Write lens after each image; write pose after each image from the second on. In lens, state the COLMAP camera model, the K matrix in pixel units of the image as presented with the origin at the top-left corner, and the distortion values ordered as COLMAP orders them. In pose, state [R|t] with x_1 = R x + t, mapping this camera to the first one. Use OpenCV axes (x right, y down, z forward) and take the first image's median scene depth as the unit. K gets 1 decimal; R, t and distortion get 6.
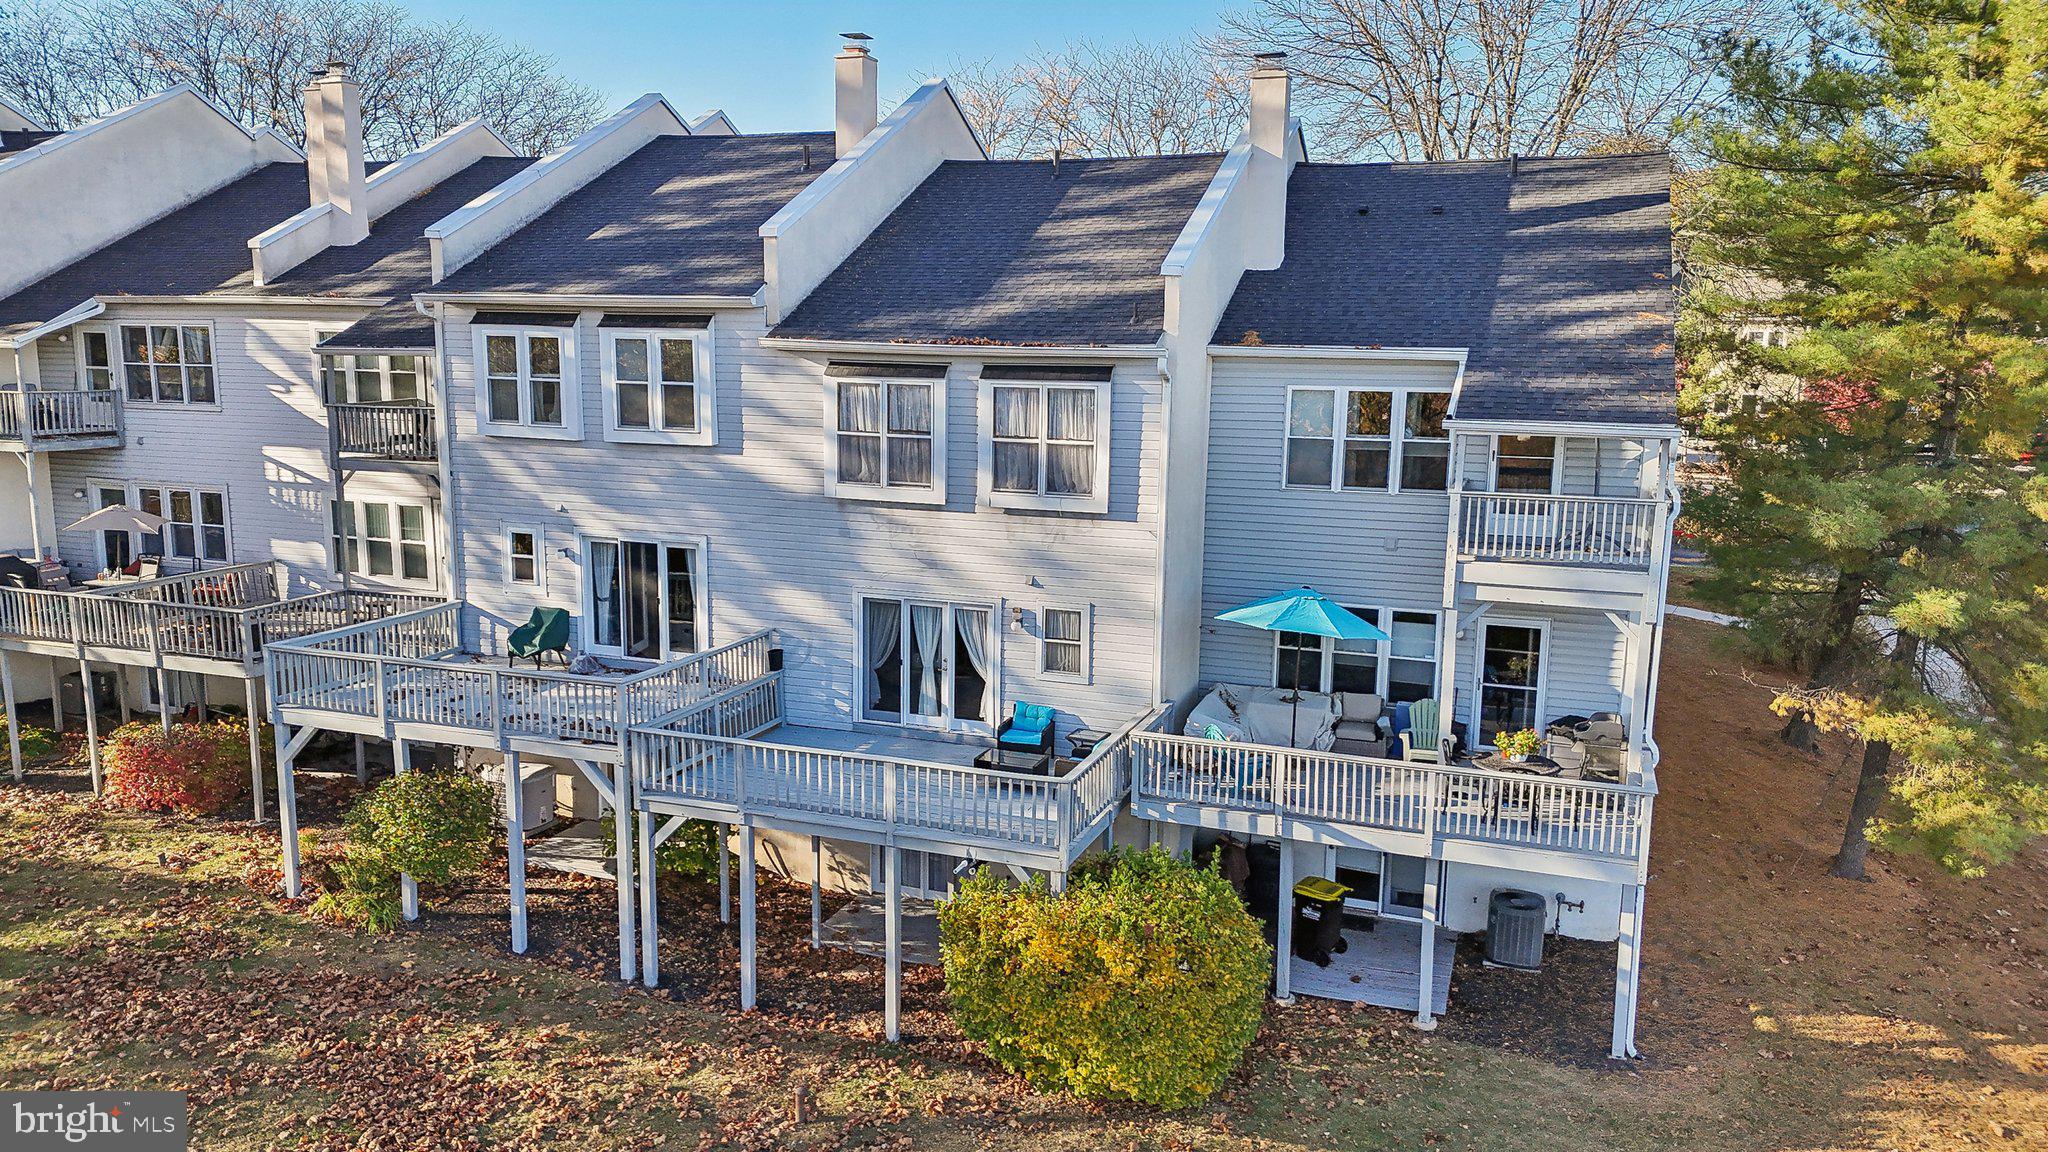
lens RADIAL K [[1442.9, 0, 1028.9], [0, 1442.9, 576.1], [0, 0, 1]] dist [0.092224, -0.106251]
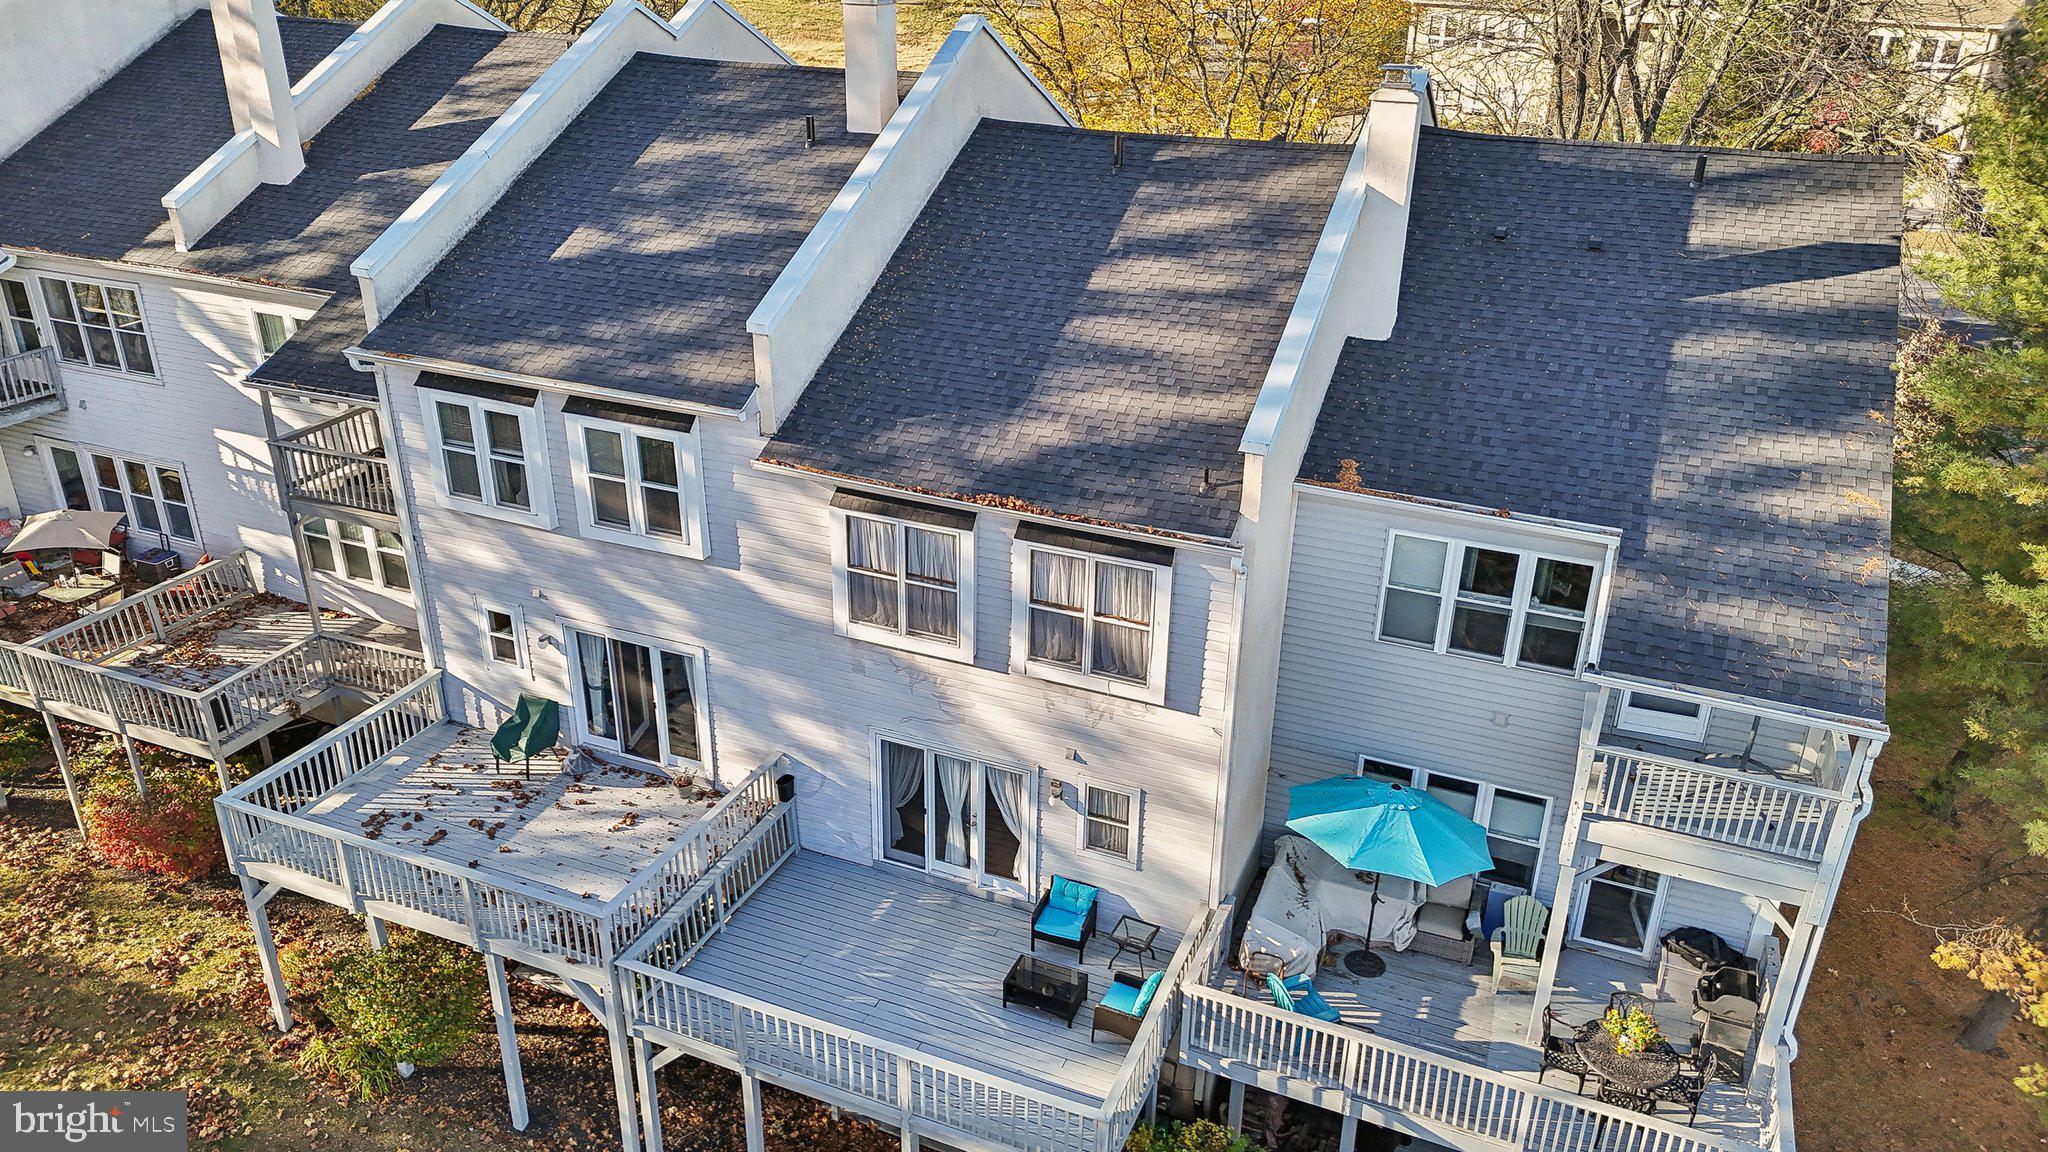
lens RADIAL K [[1442.9, 0, 1028.9], [0, 1442.9, 576.1], [0, 0, 1]] dist [0.092224, -0.106251]
pose [[0.999047, 0.020018, -0.038798, 0.006410], [-0.009039, 0.964270, 0.264769, -0.315454], [0.042712, -0.264165, 0.963531, 0.187993]]
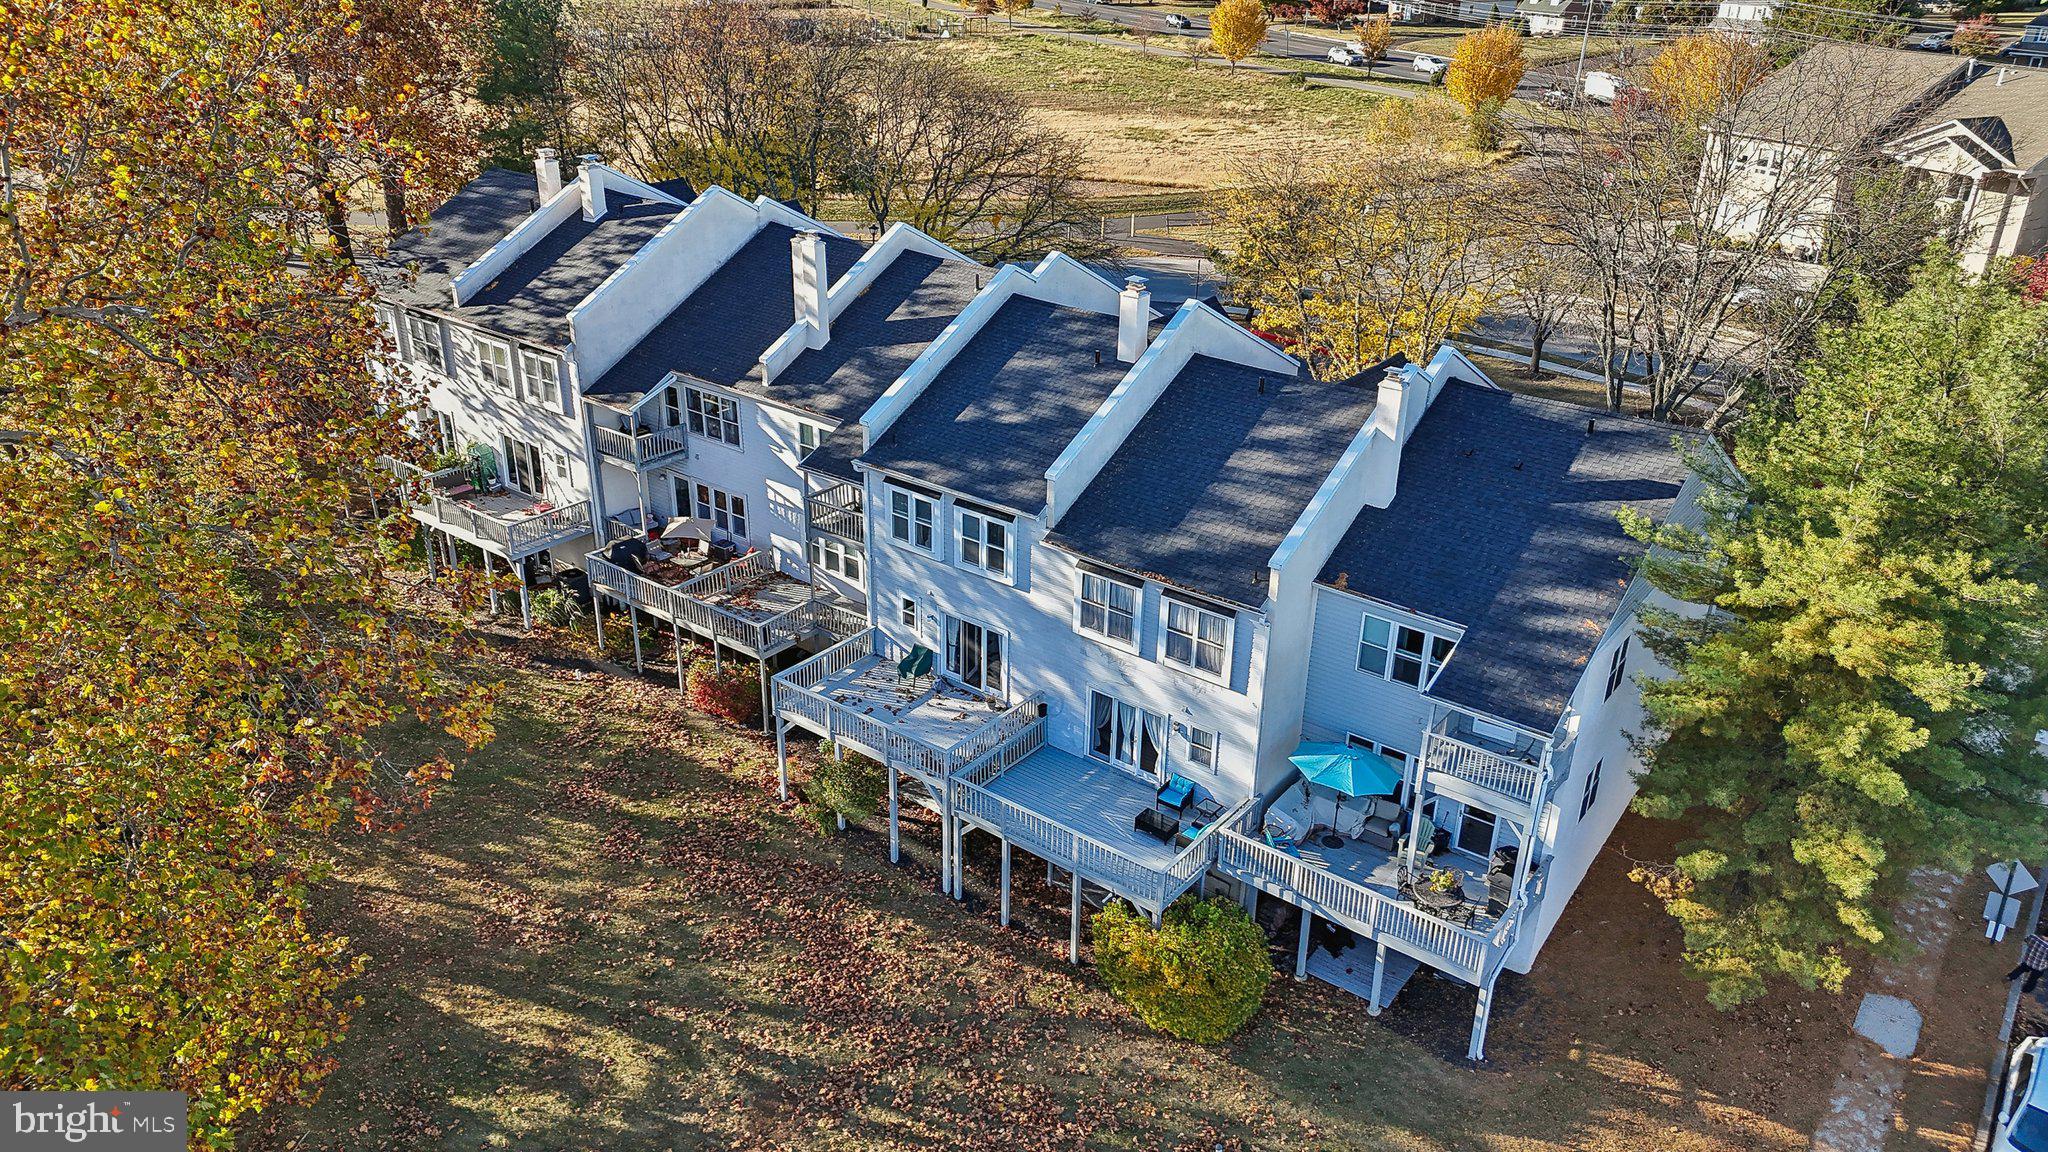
lens RADIAL K [[1442.9, 0, 1028.9], [0, 1442.9, 576.1], [0, 0, 1]] dist [0.092224, -0.106251]
pose [[0.955536, 0.127735, -0.265772, 0.240810], [-0.053312, 0.961289, 0.270337, -0.560012], [0.290015, -0.244148, 0.925356, -0.527472]]
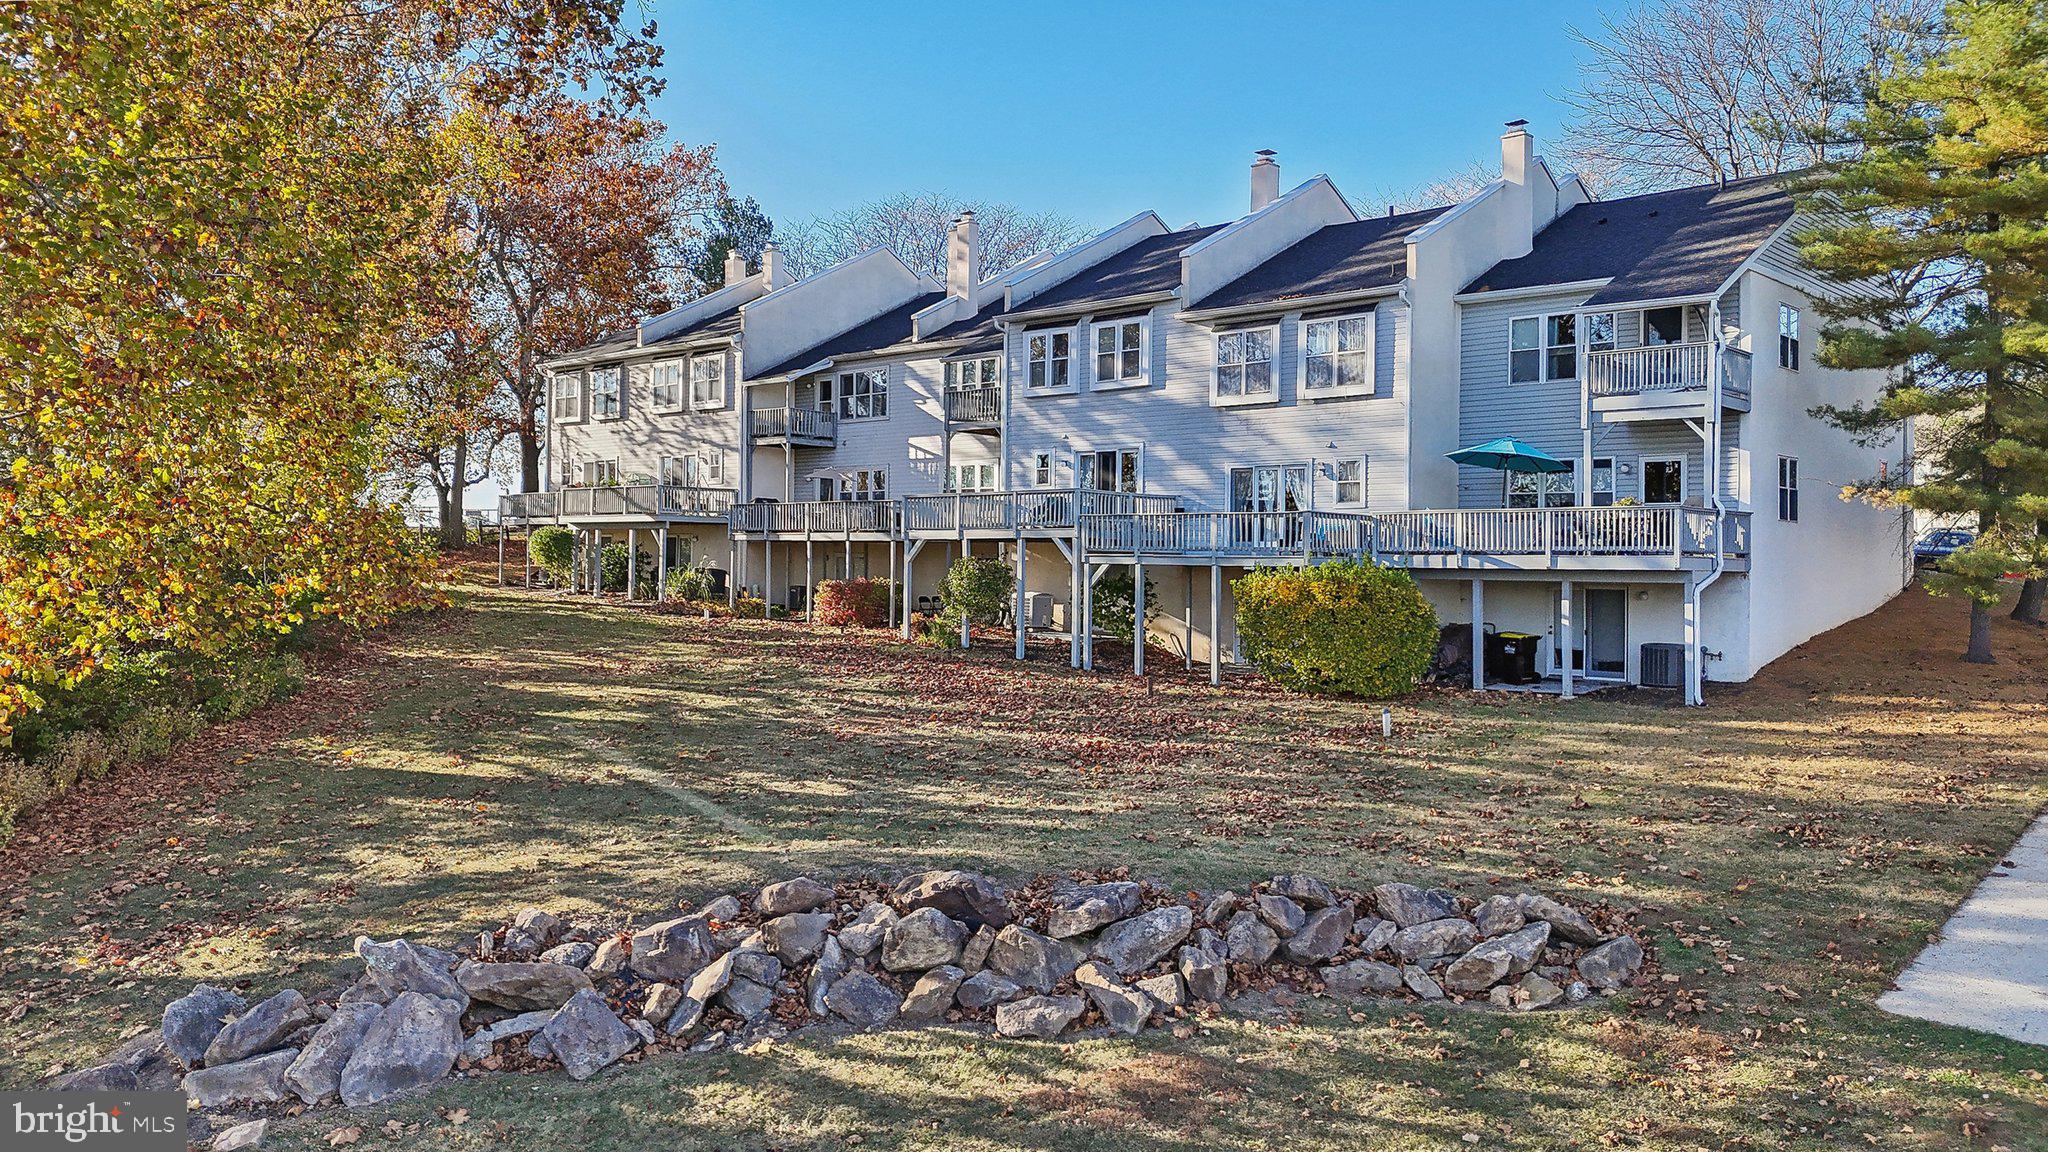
lens RADIAL K [[1480.2, 0, 1020.4], [0, 1480.2, 548.9], [0, 0, 1]] dist [0.094362, -0.116827]
pose [[0.920112, -0.006088, -0.391609, 0.313543], [-0.063540, 0.984313, -0.164595, 0.388880], [0.386468, 0.176328, 0.905291, -0.560414]]
